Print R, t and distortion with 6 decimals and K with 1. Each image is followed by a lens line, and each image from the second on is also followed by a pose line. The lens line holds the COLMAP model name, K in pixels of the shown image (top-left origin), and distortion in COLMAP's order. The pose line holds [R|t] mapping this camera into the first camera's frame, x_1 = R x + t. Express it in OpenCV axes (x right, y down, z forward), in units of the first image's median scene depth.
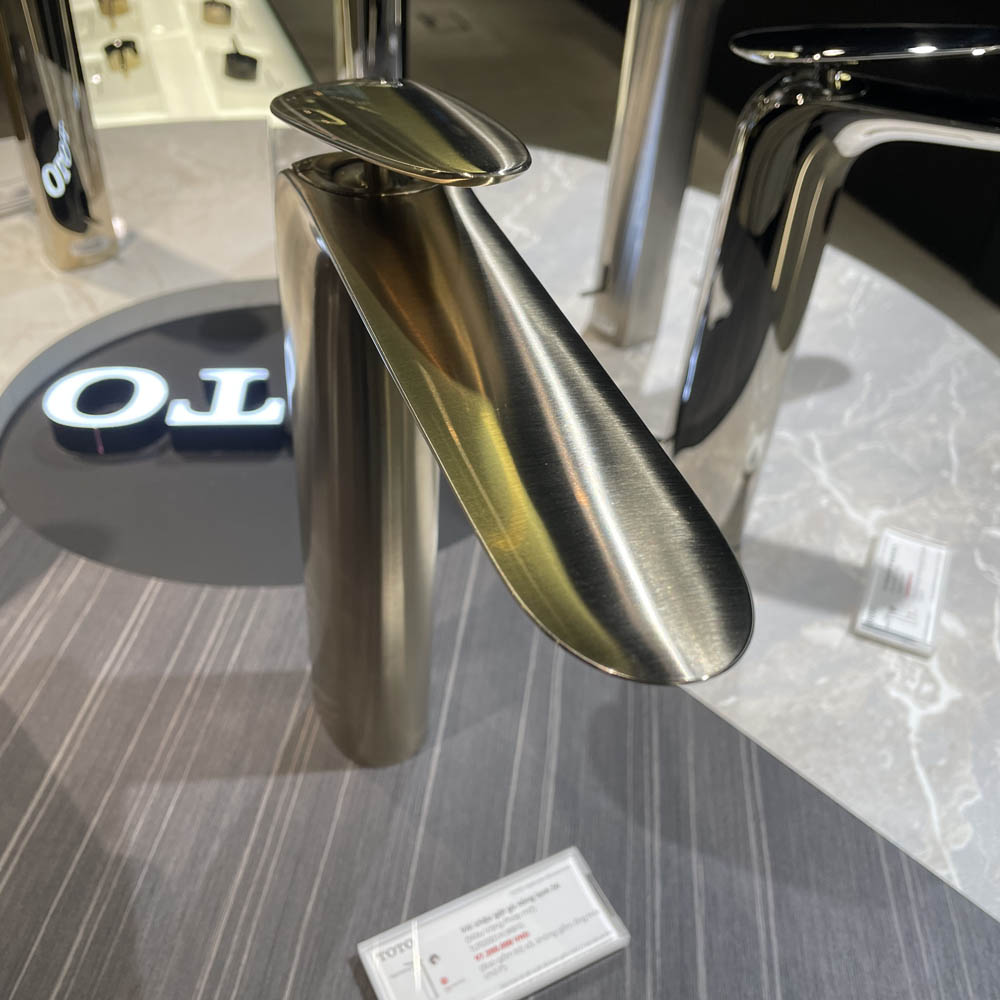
lens RADIAL K [[1054.4, 0, 519.2], [0, 1054.4, 500.7], [0, 0, 1]] dist [0.094220, -0.199834]
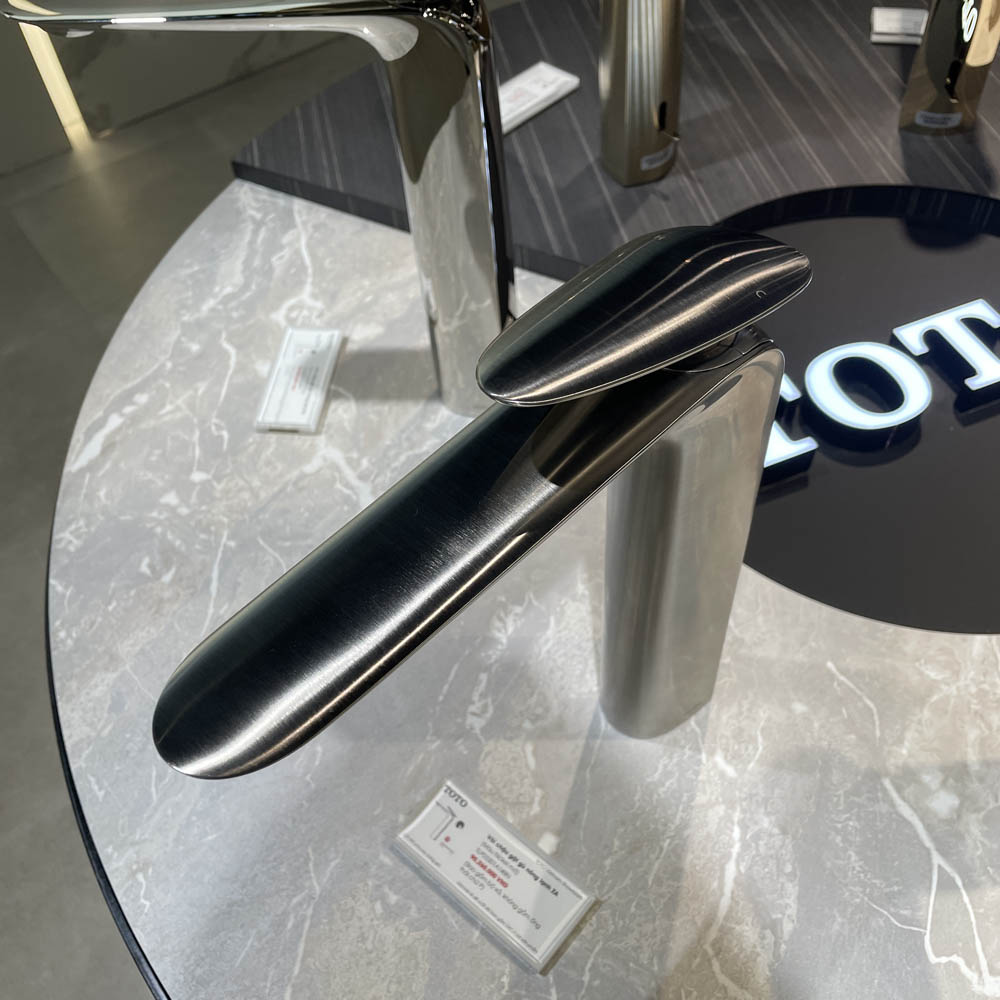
lens RADIAL K [[1016.5, 0, 500.0], [0, 1016.5, 500.0], [0, 0, 1]] dist [0.103248, -0.163842]
pose [[-0.957687, 0.221409, -0.183885, 0.383915], [-0.182691, 0.026042, 0.982825, -1.058529], [0.222395, 0.974833, 0.015510, 1.150951]]
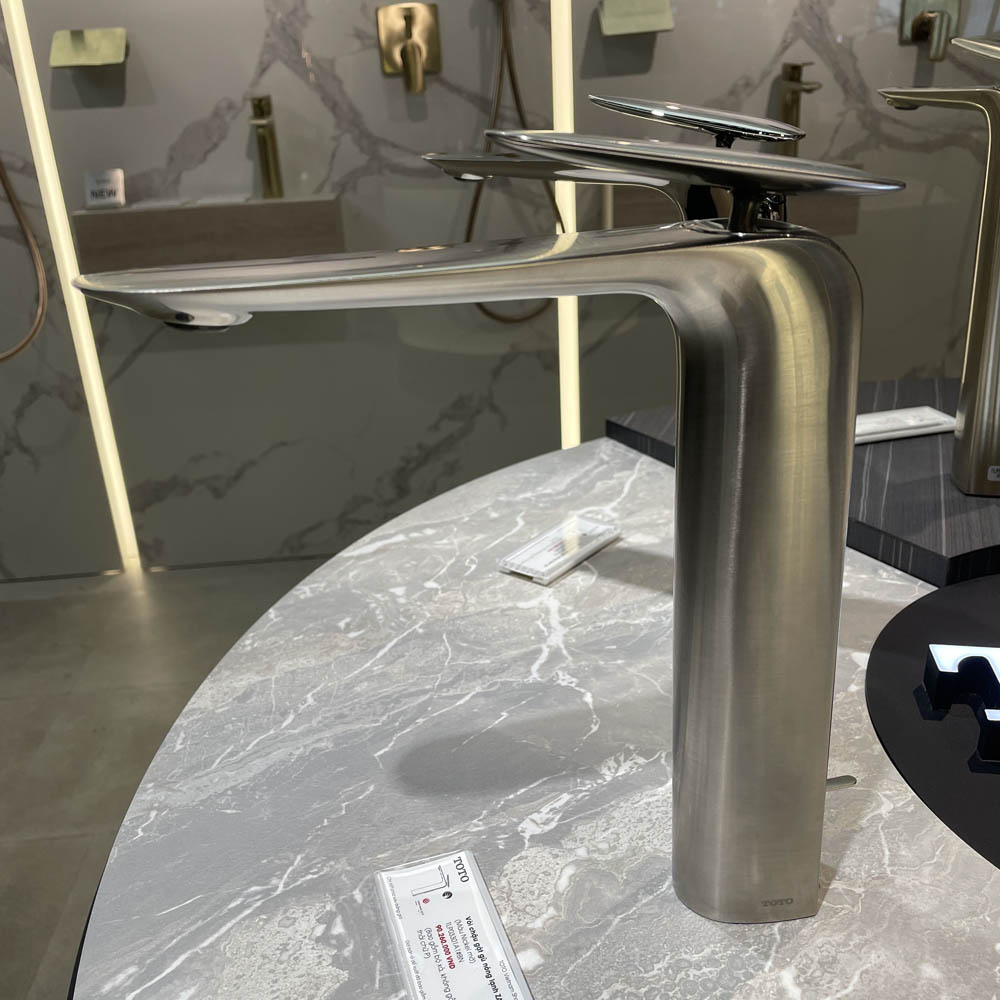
lens RADIAL K [[1016.5, 0, 500.0], [0, 1016.5, 500.0], [0, 0, 1]] dist [0.103248, -0.163842]
pose [[-0.965713, -0.116366, 0.232072, 0.162243], [0.150241, 0.478515, 0.865131, -0.959900], [-0.211722, 0.870335, -0.444625, 1.472076]]
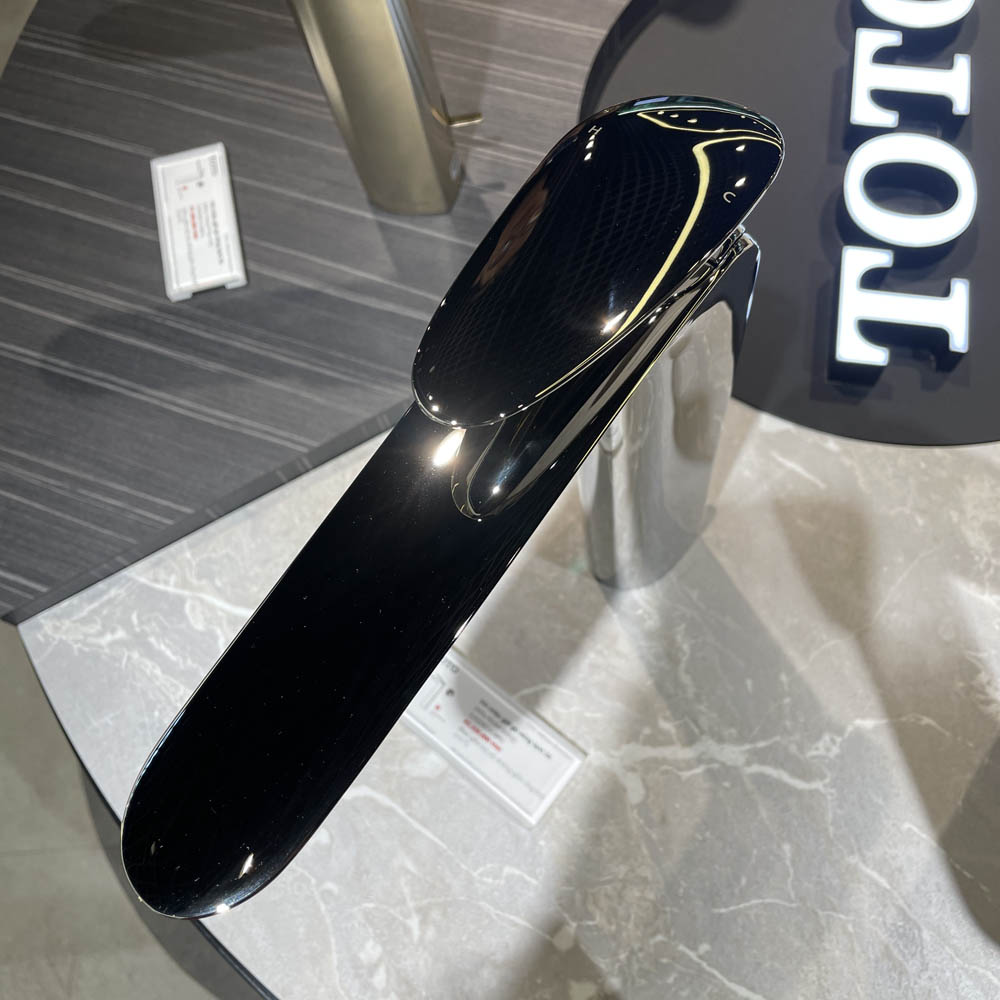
lens RADIAL K [[981.1, 0, 508.6], [0, 981.1, 504.4], [0, 0, 1]] dist [0.081904, -0.150678]
pose [[-0.273118, 0.884877, -0.377359, 0.485206], [-0.544539, 0.181166, 0.818936, -0.586518], [0.793022, 0.429153, 0.432370, 0.599875]]
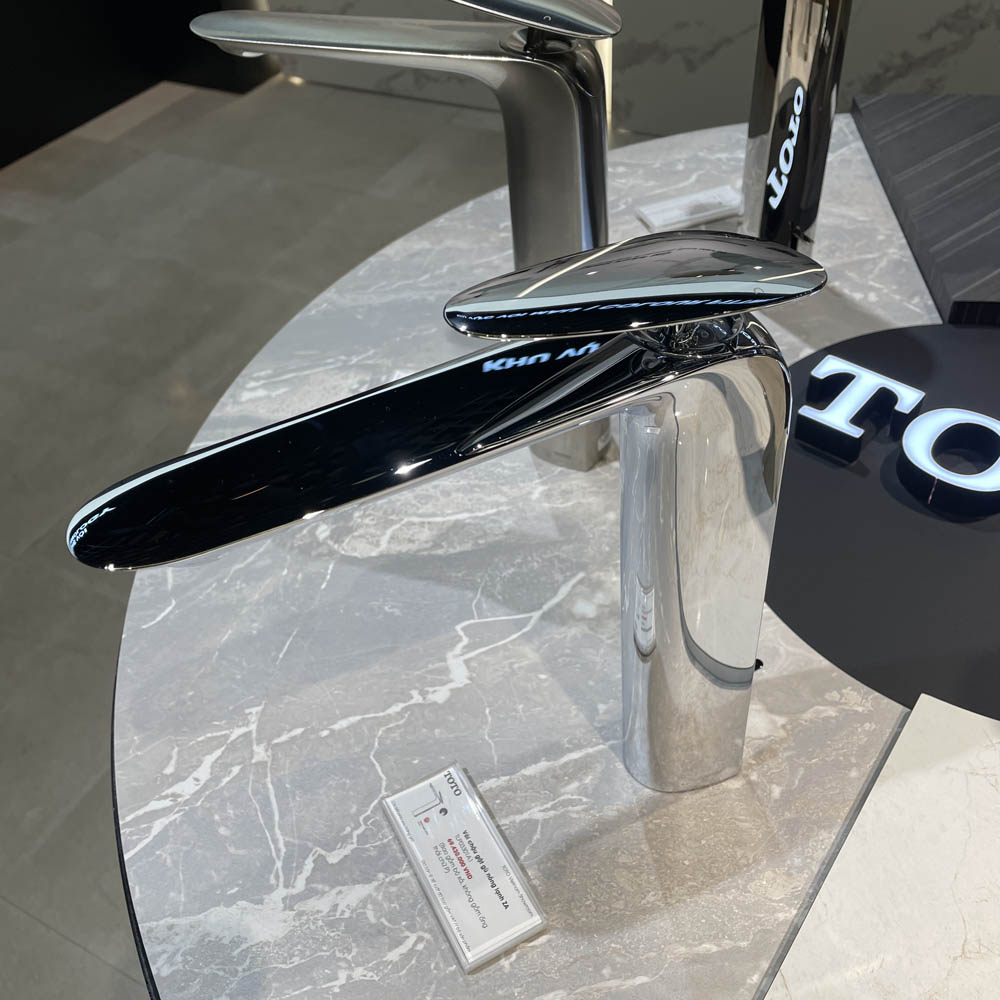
lens RADIAL K [[1016.5, 0, 500.0], [0, 1016.5, 500.0], [0, 0, 1]] dist [0.103248, -0.163842]
pose [[-0.676859, -0.523965, 0.517032, -0.425306], [0.478357, 0.220771, 0.849961, -1.196328], [-0.559496, 0.822630, 0.101212, 1.333787]]
